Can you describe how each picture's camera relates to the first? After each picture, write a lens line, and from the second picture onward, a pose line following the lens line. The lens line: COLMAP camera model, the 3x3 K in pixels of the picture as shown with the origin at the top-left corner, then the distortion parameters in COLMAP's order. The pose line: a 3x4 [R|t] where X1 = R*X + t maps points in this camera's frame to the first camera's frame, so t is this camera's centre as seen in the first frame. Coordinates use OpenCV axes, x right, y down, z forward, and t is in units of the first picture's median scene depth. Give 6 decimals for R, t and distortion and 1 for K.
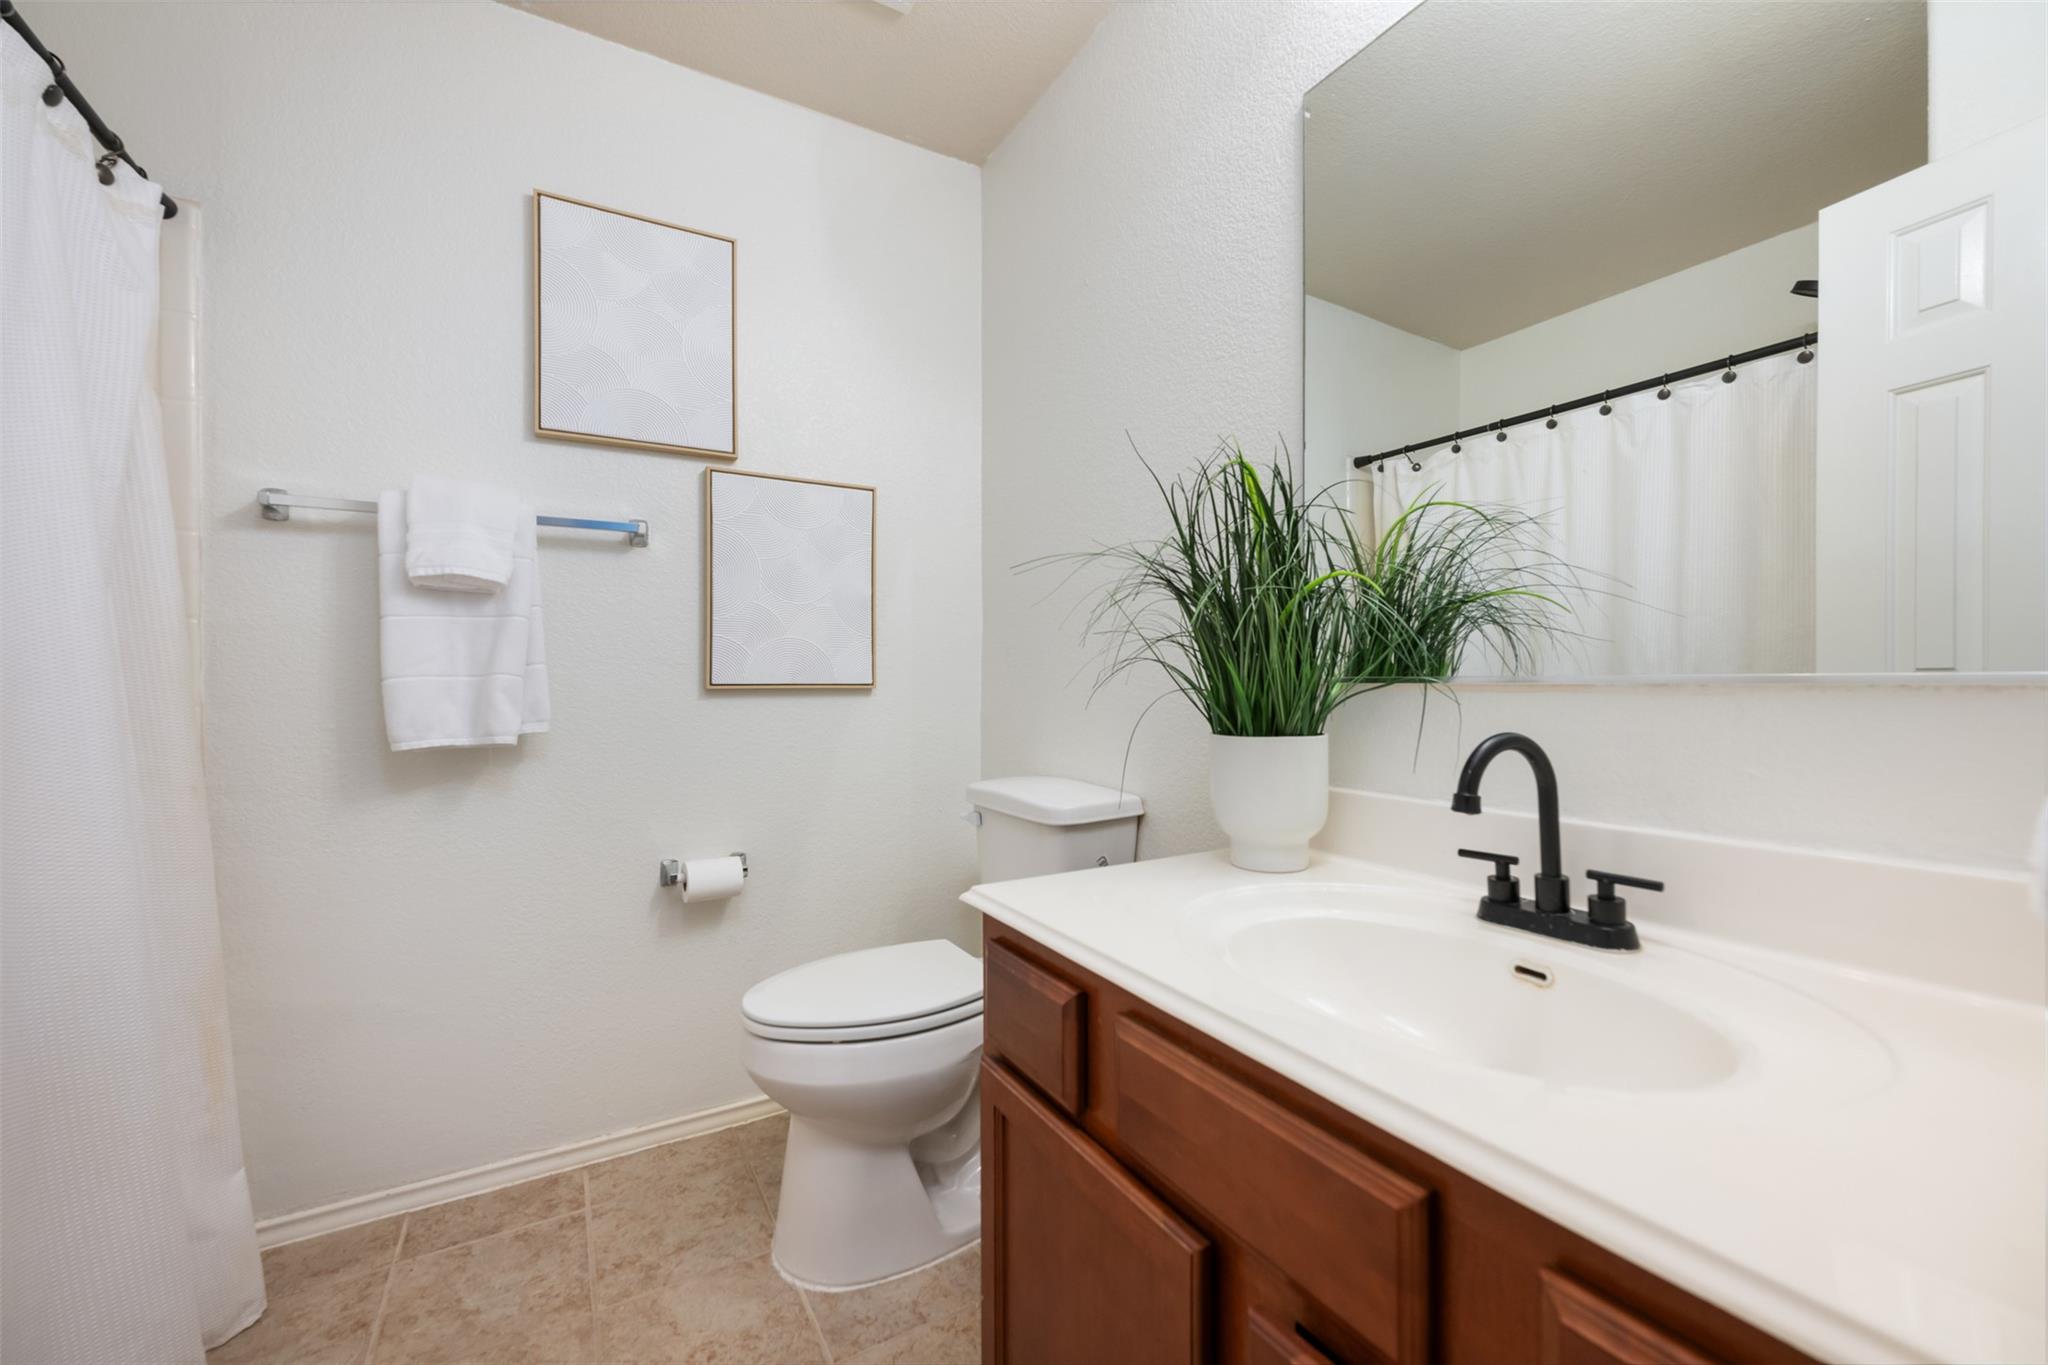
lens RADIAL K [[812.8, 0, 1024.0], [0, 812.8, 682.5], [0, 0, 1]] dist [-0.001498, -0.000337]
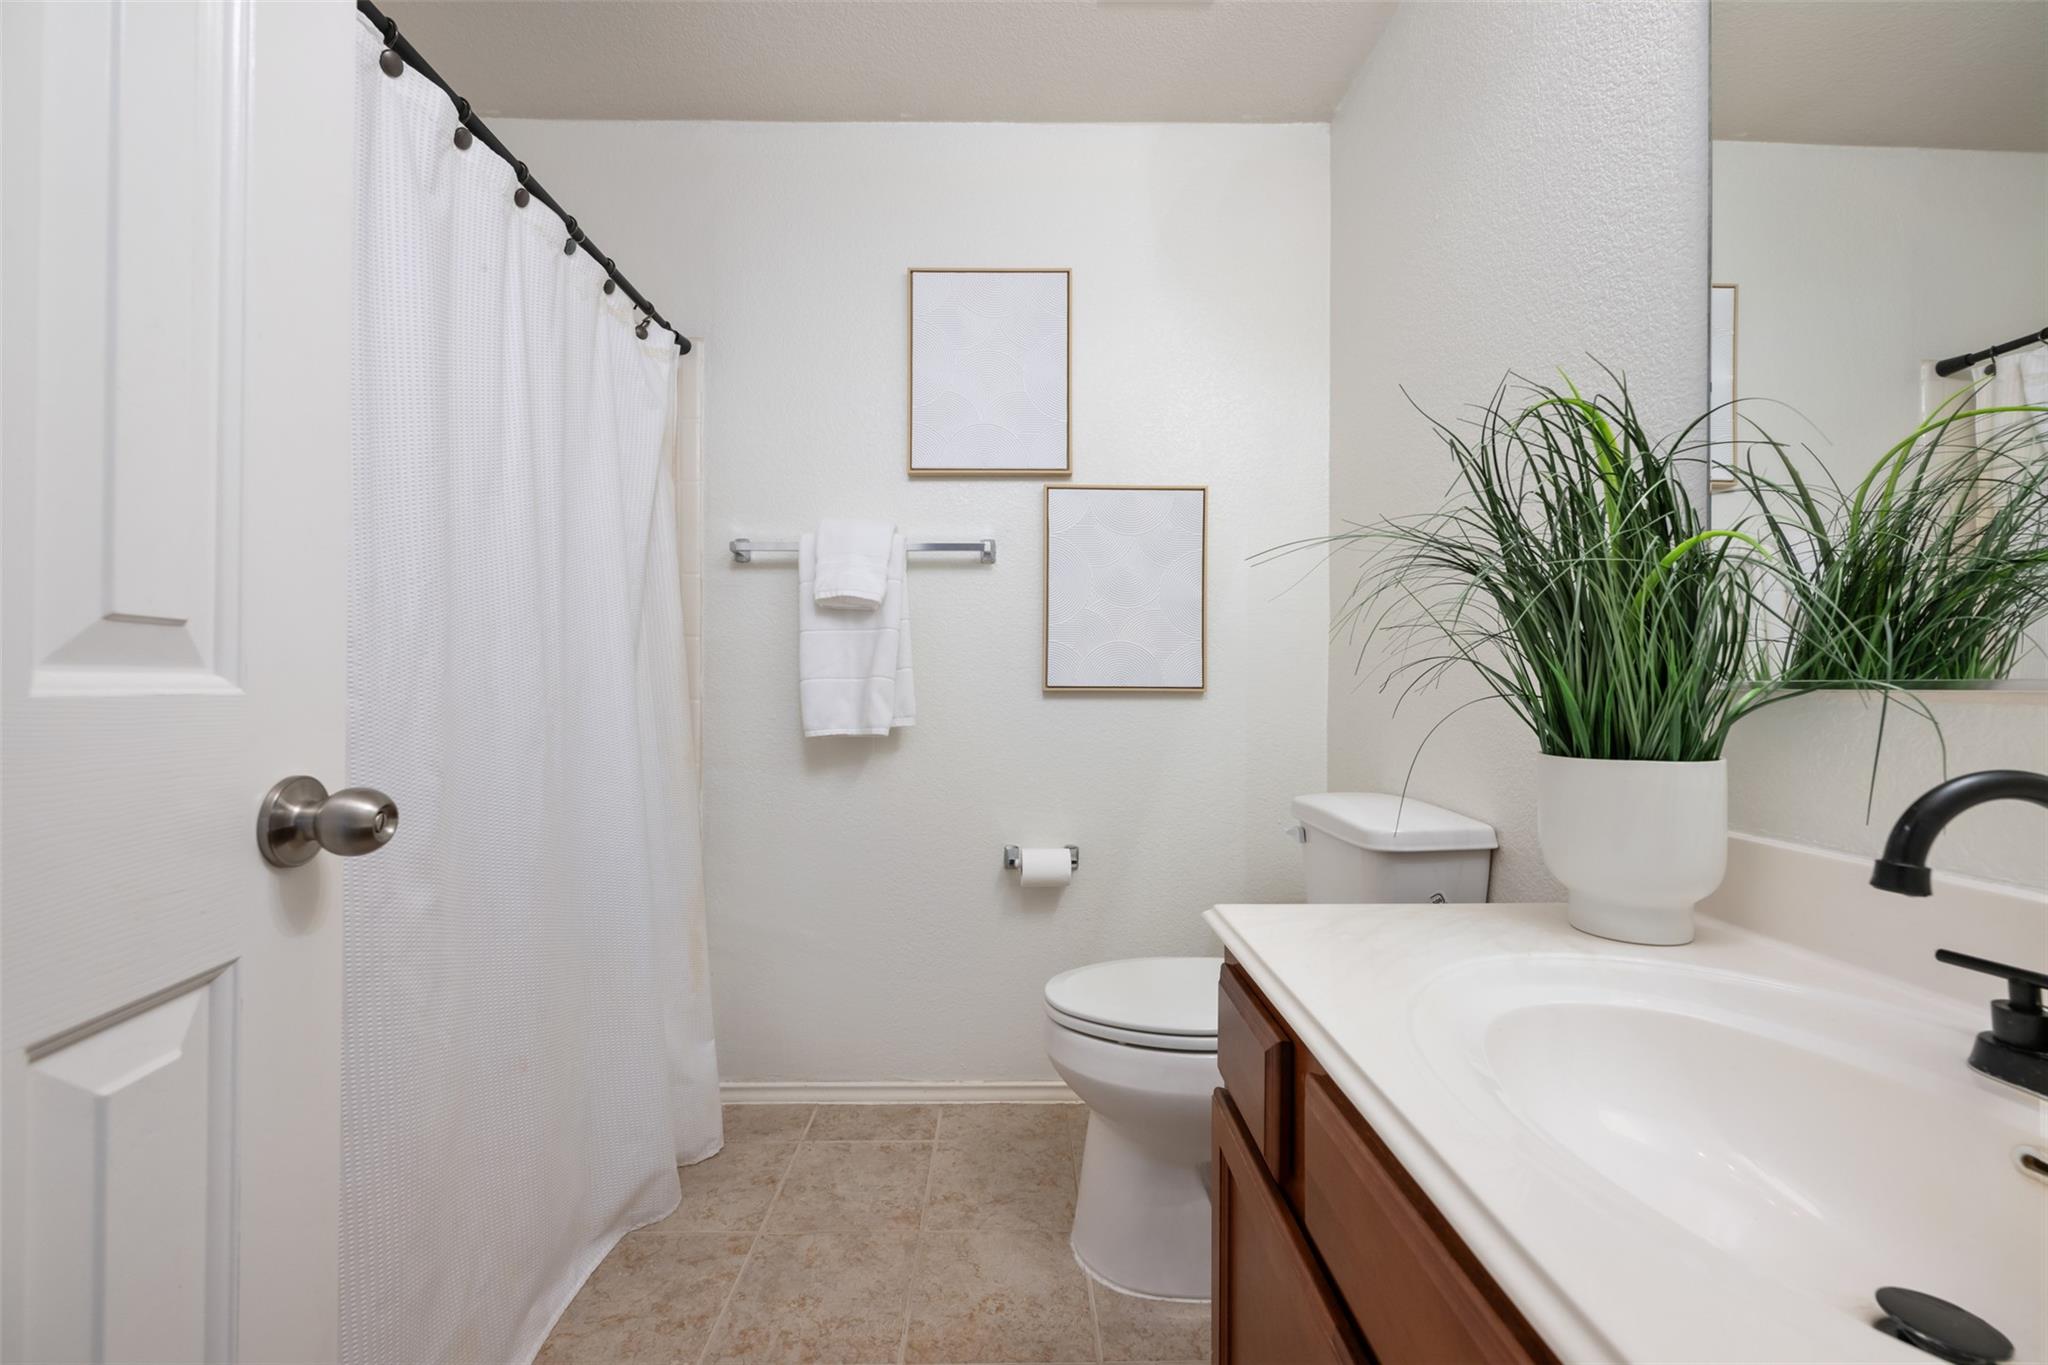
lens RADIAL K [[810.3, 0, 1020.4], [0, 810.3, 682.5], [0, 0, 1]] dist [-0.000500, -0.000179]
pose [[0.871280, 0.003659, -0.490773, 0.142834], [-0.006370, 0.999972, -0.003853, 0.001592], [0.490745, 0.006483, 0.871279, 0.059571]]
